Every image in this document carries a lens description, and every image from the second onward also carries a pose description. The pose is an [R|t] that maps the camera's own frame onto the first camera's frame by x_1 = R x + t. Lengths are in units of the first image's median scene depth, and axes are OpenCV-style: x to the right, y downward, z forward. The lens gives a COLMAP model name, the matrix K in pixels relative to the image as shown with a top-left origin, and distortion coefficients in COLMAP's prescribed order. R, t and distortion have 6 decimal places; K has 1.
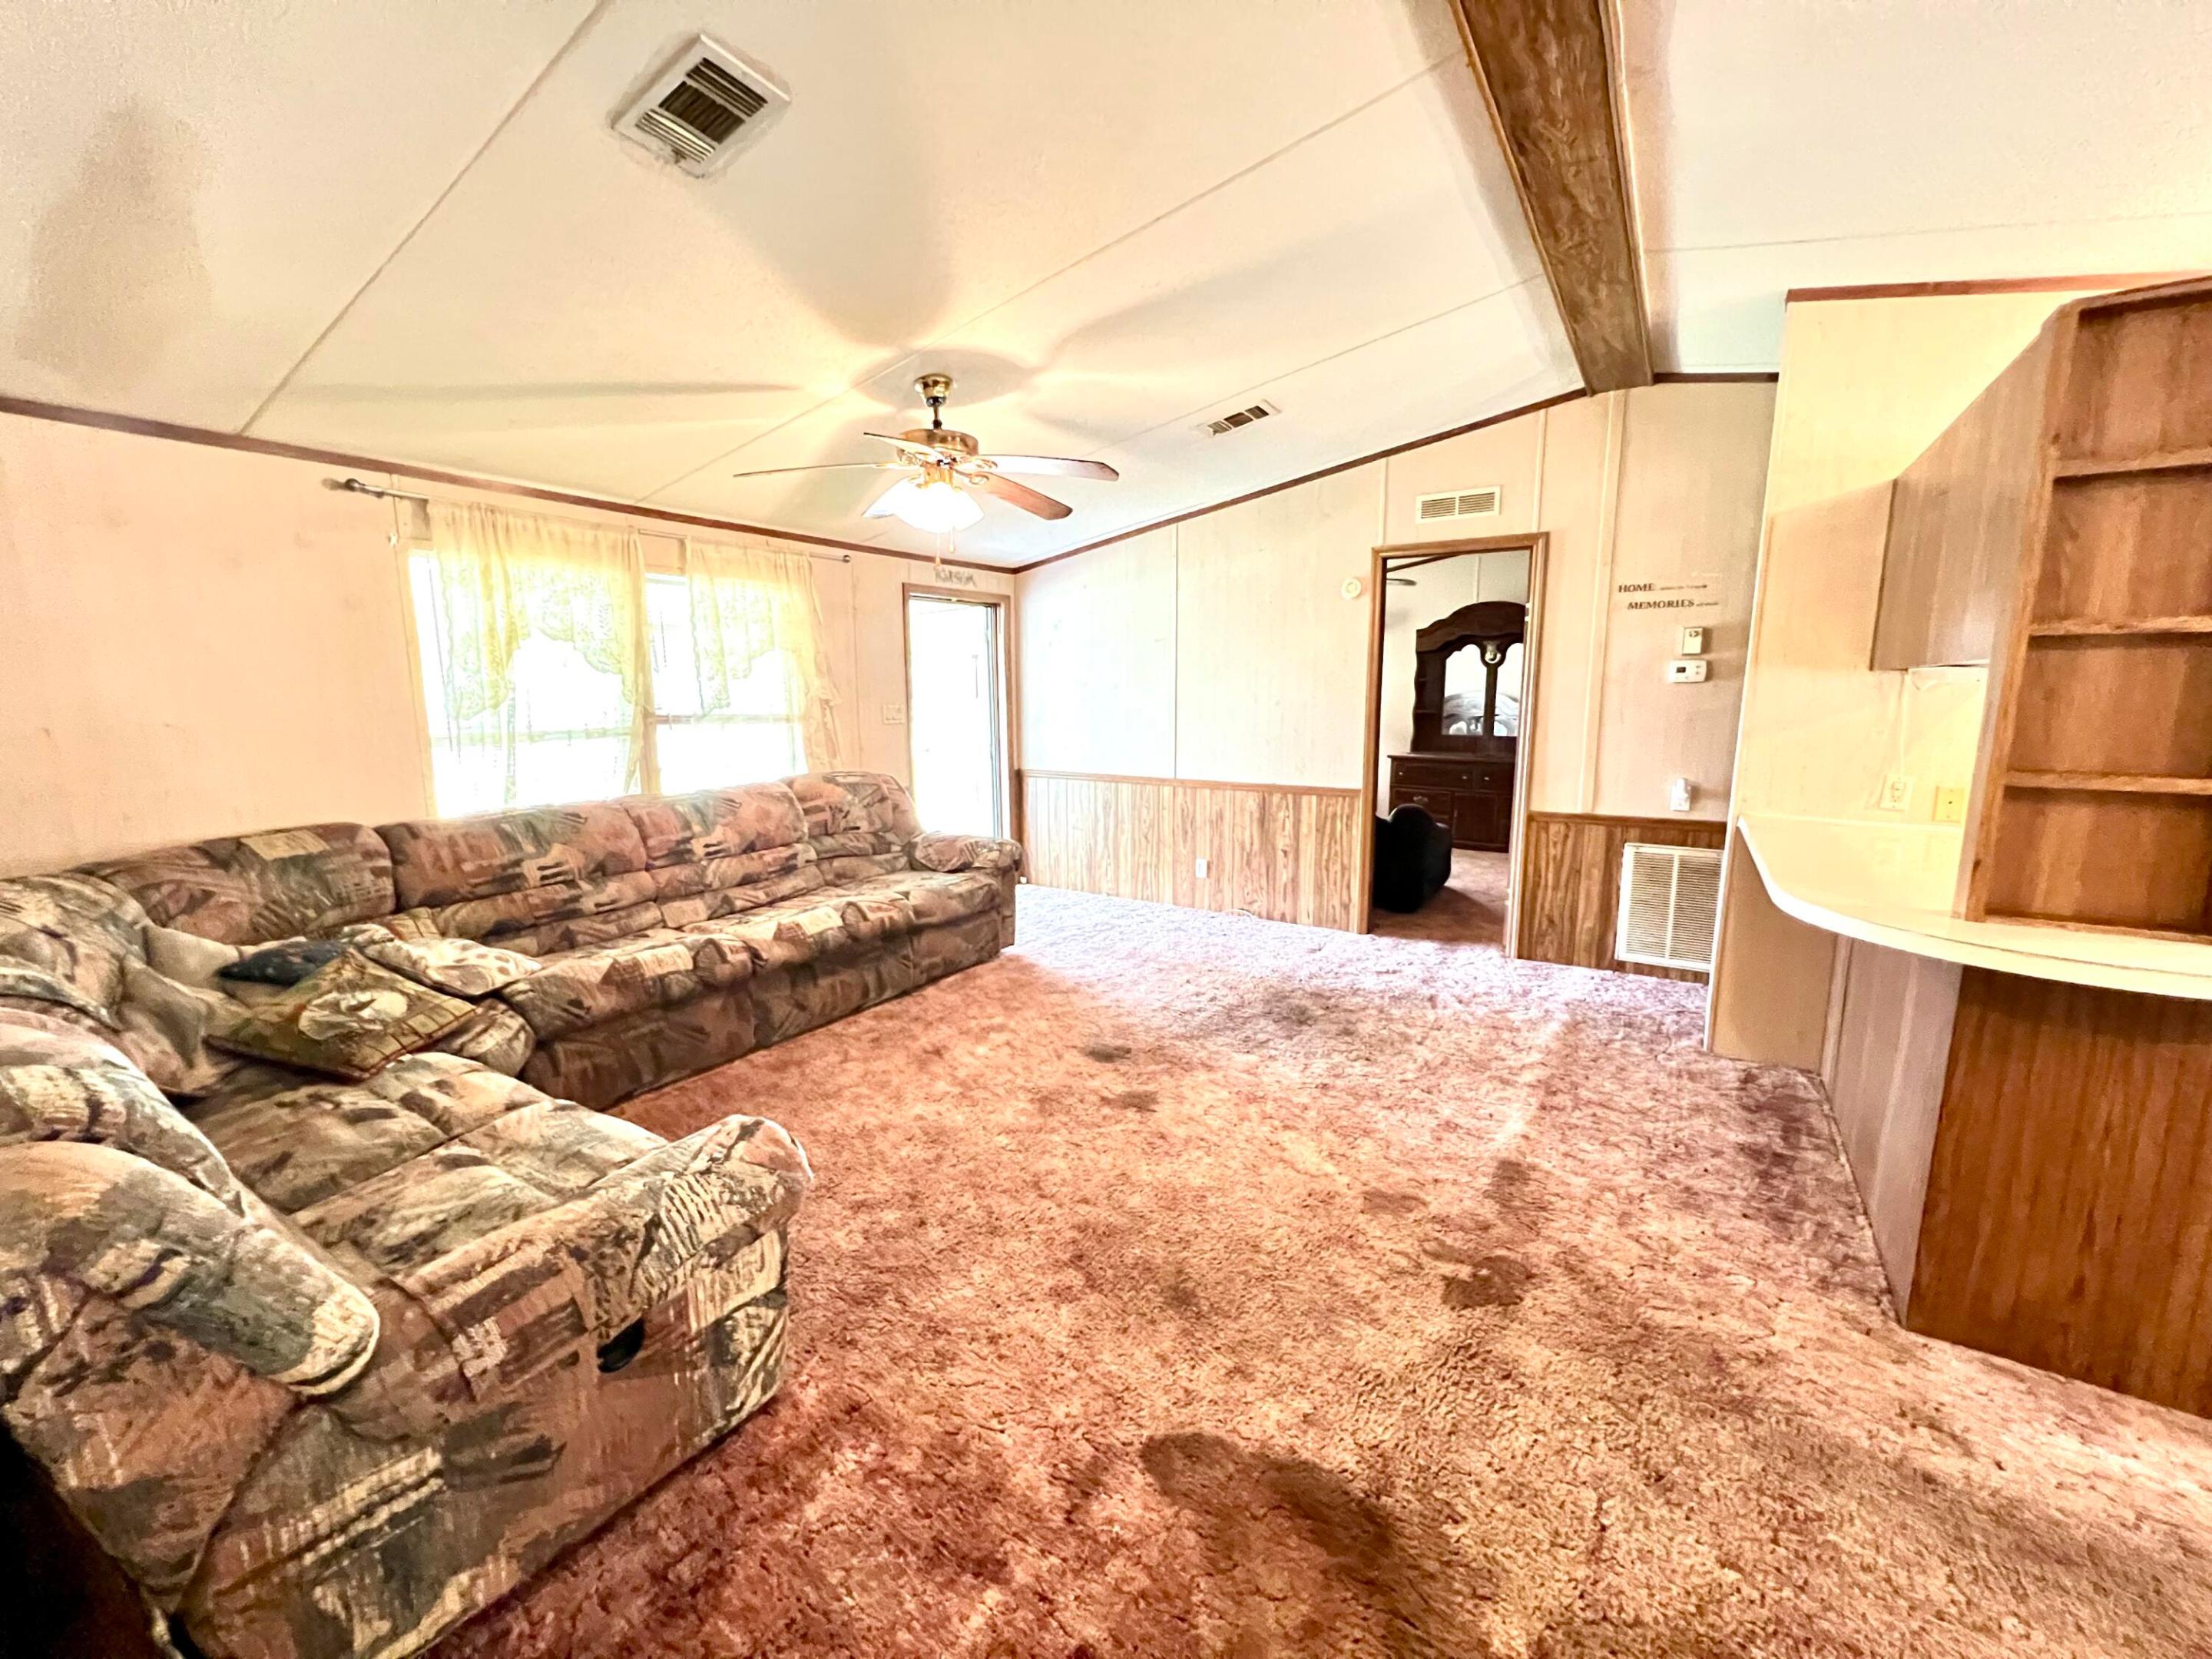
lens RADIAL K [[883.8, 0, 1106.7], [0, 883.8, 821.9], [0, 0, 1]] dist [-0.001205, -0.000686]
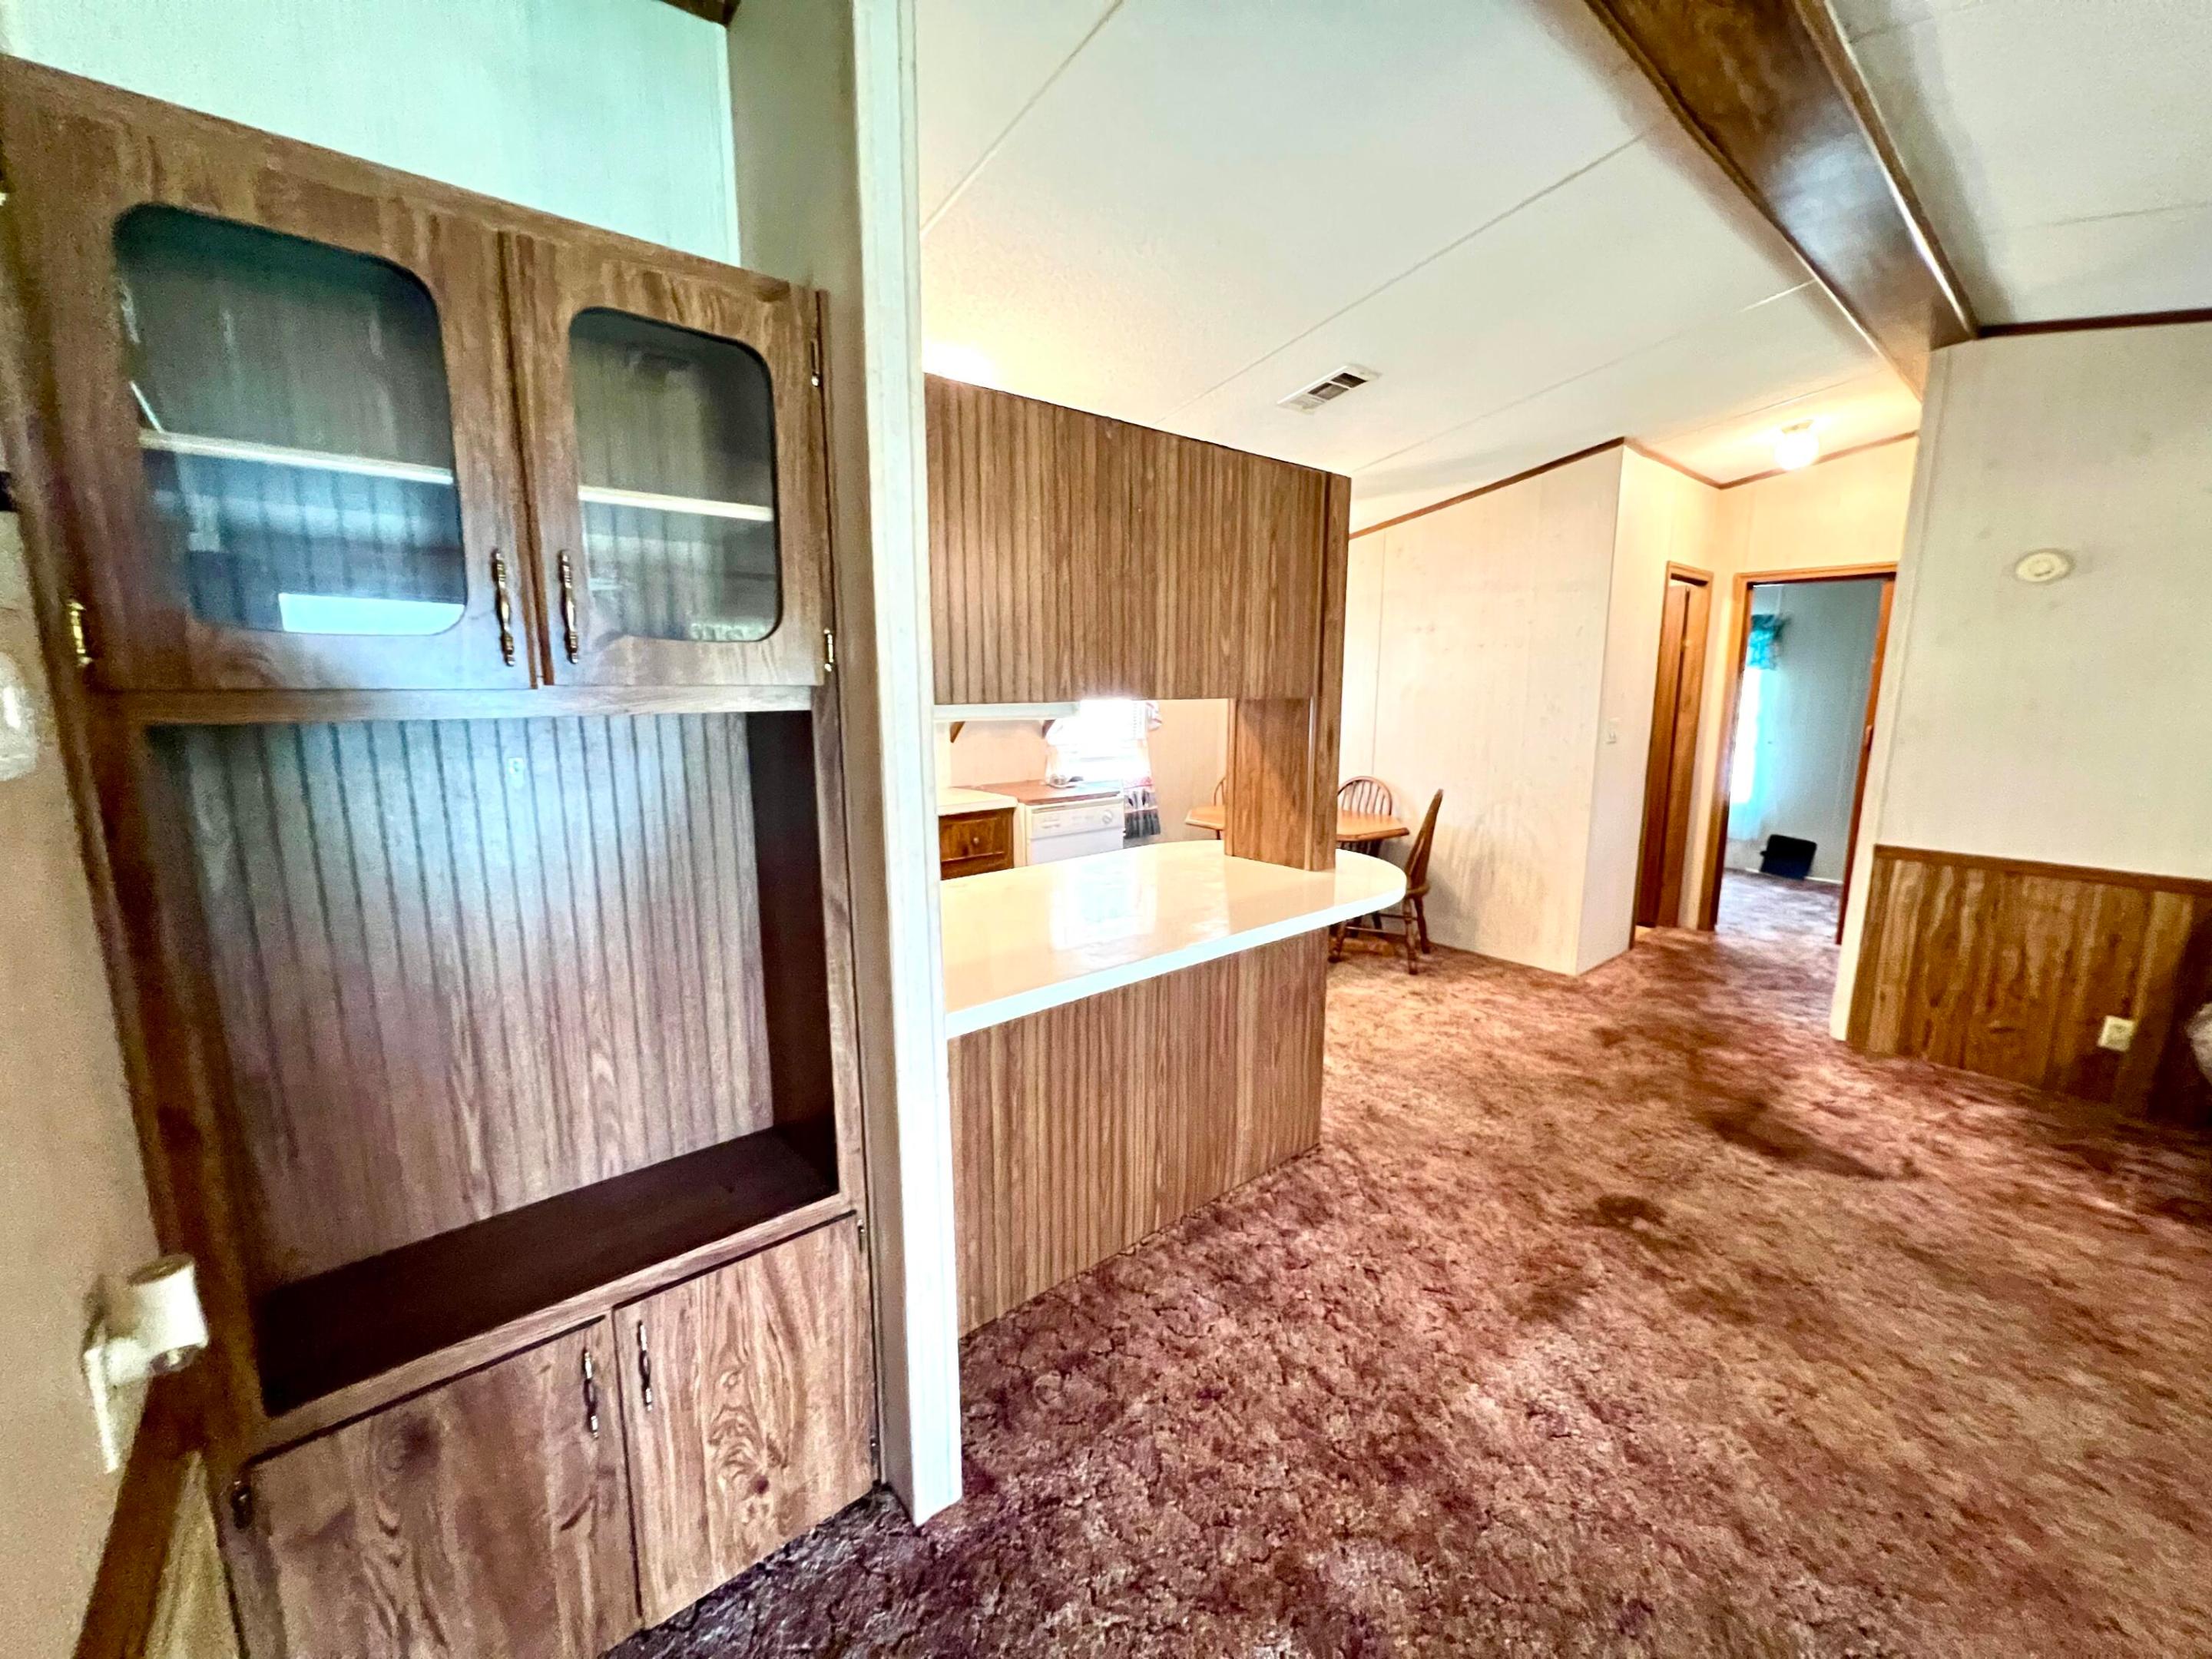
lens RADIAL K [[883.8, 0, 1107.7], [0, 883.8, 831.9], [0, 0, 1]] dist [-0.001205, -0.000686]
pose [[-0.960855, -0.045556, 0.273279, 0.805773], [0.042315, 0.950684, 0.307261, -0.373712], [-0.273800, 0.306797, -0.911542, 2.148545]]
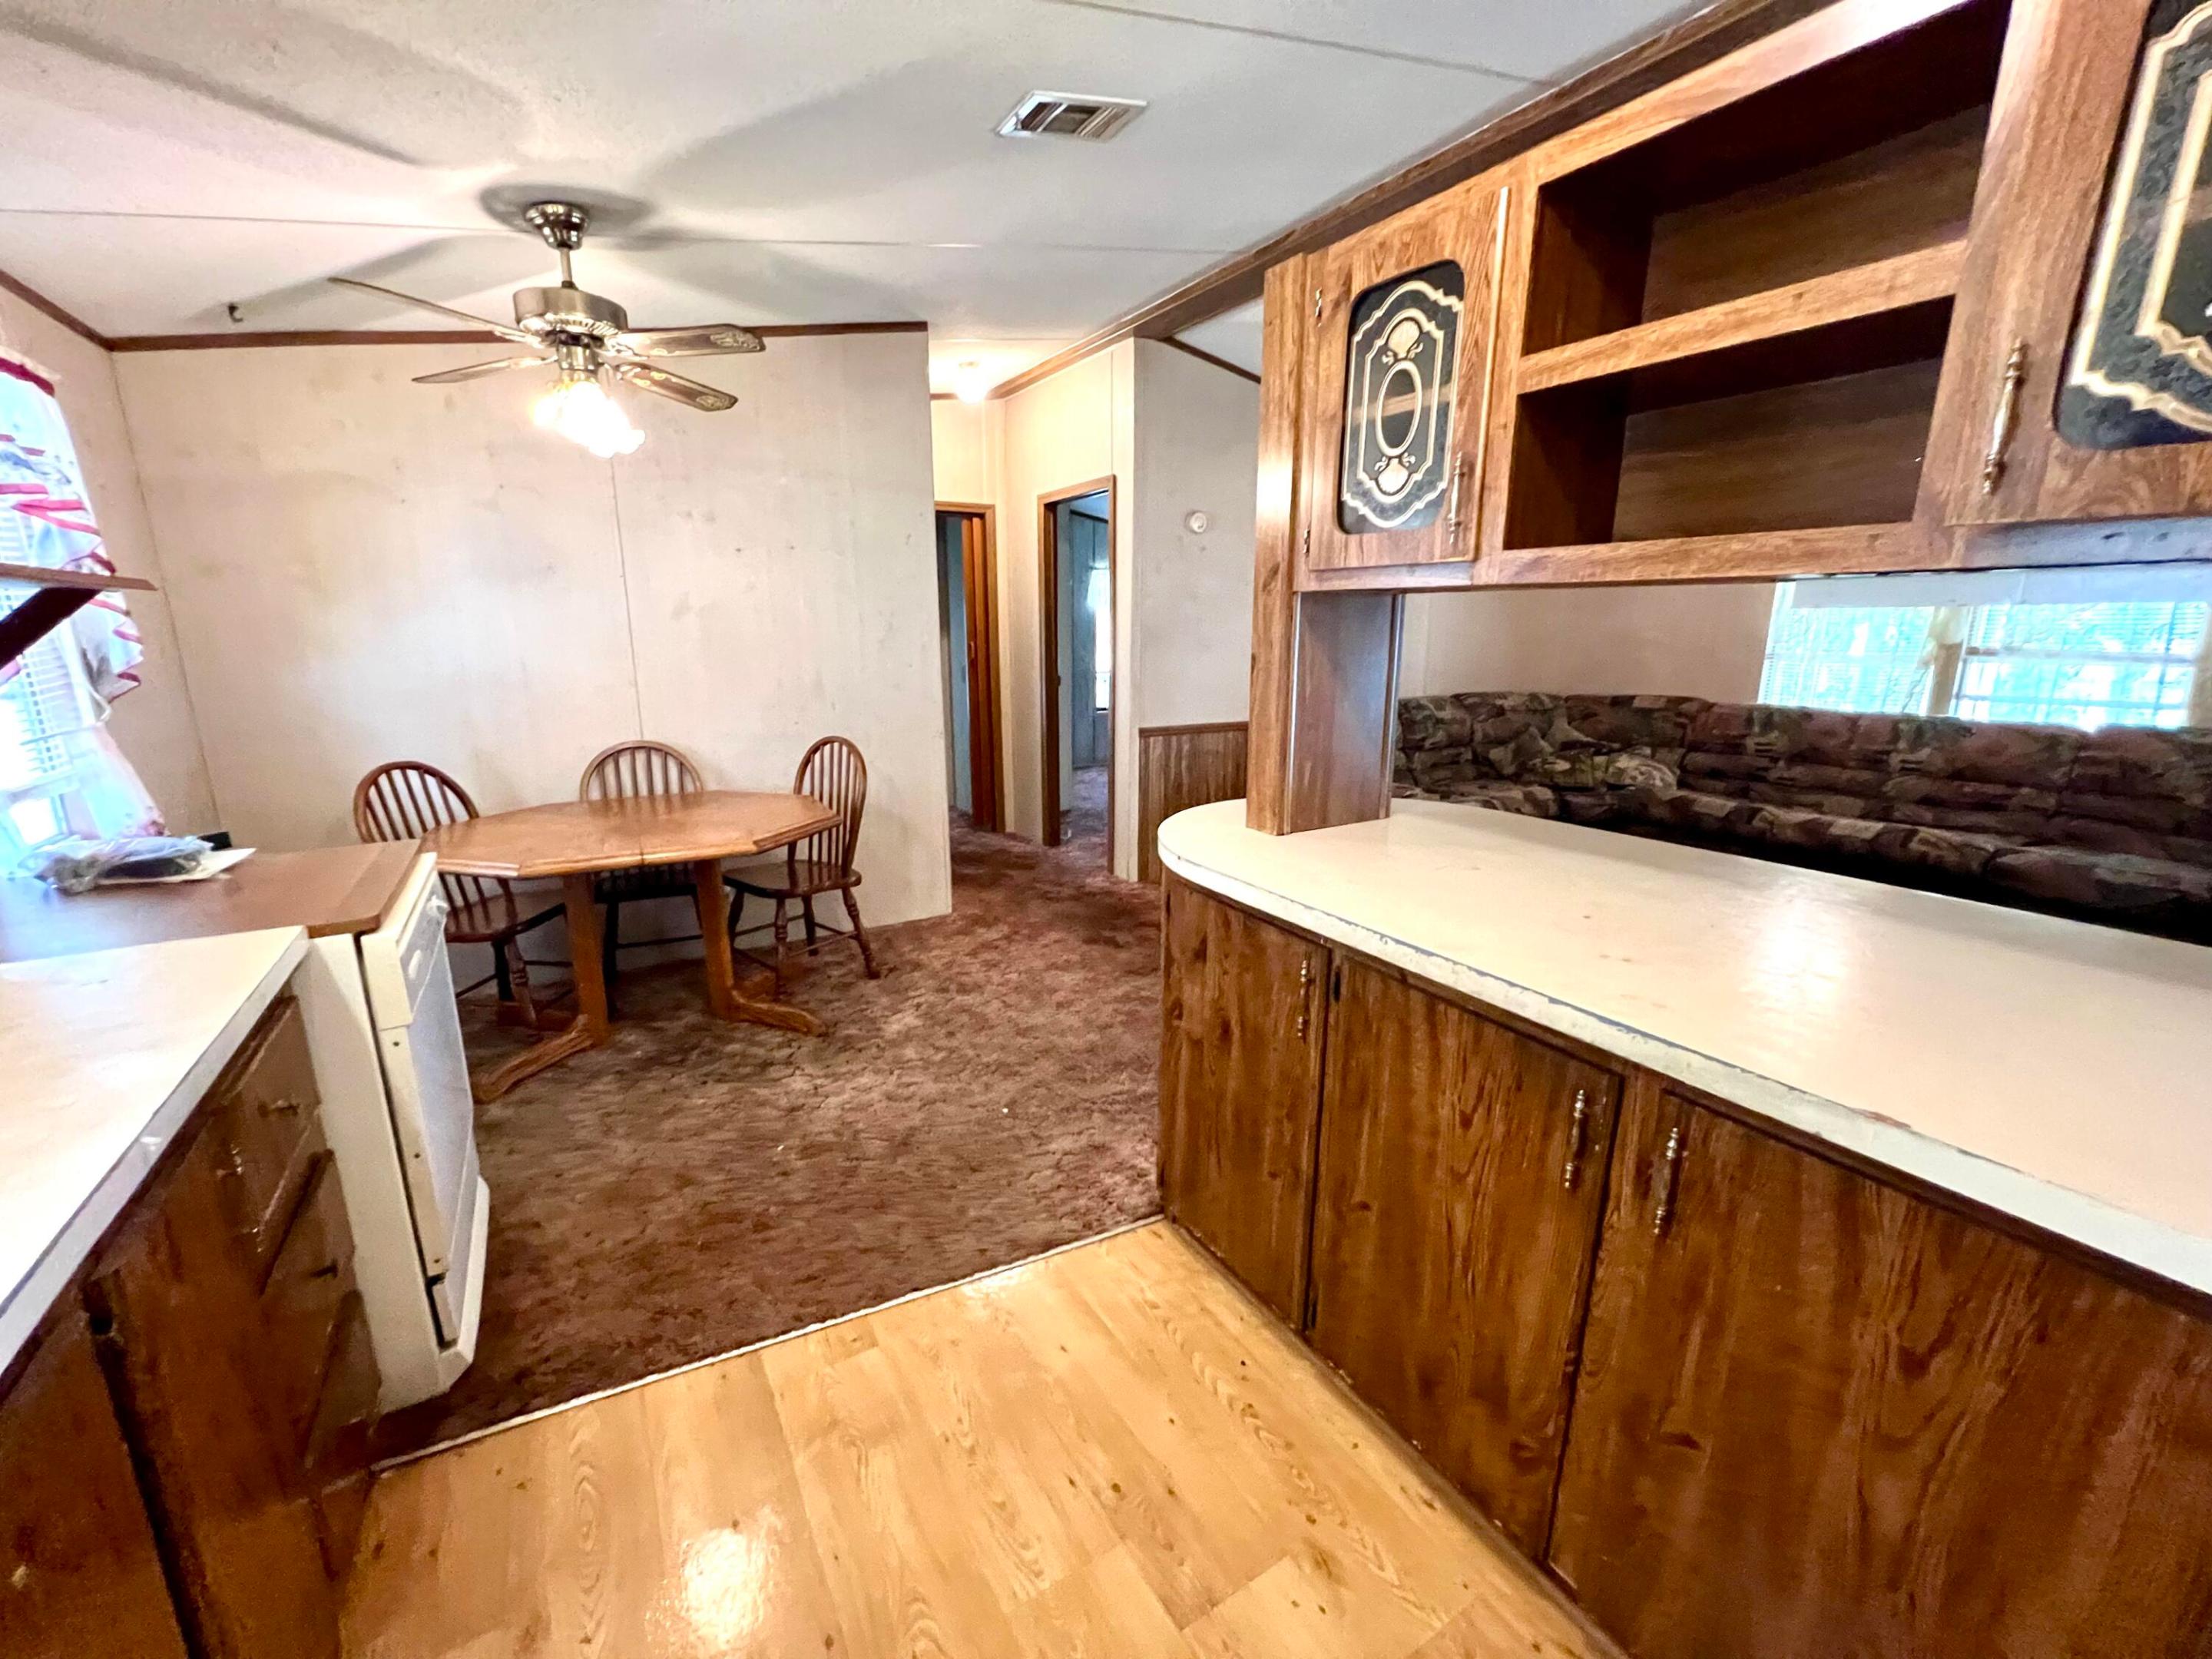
lens RADIAL K [[884.9, 0, 1106.8], [0, 884.9, 830.5], [0, 0, 1]] dist [-0.003918, 0.000344]
pose [[-0.426353, 0.207450, -0.880448, 1.918287], [-0.135739, 0.947652, 0.289016, -0.148522], [0.894314, 0.242734, -0.375875, 1.003816]]
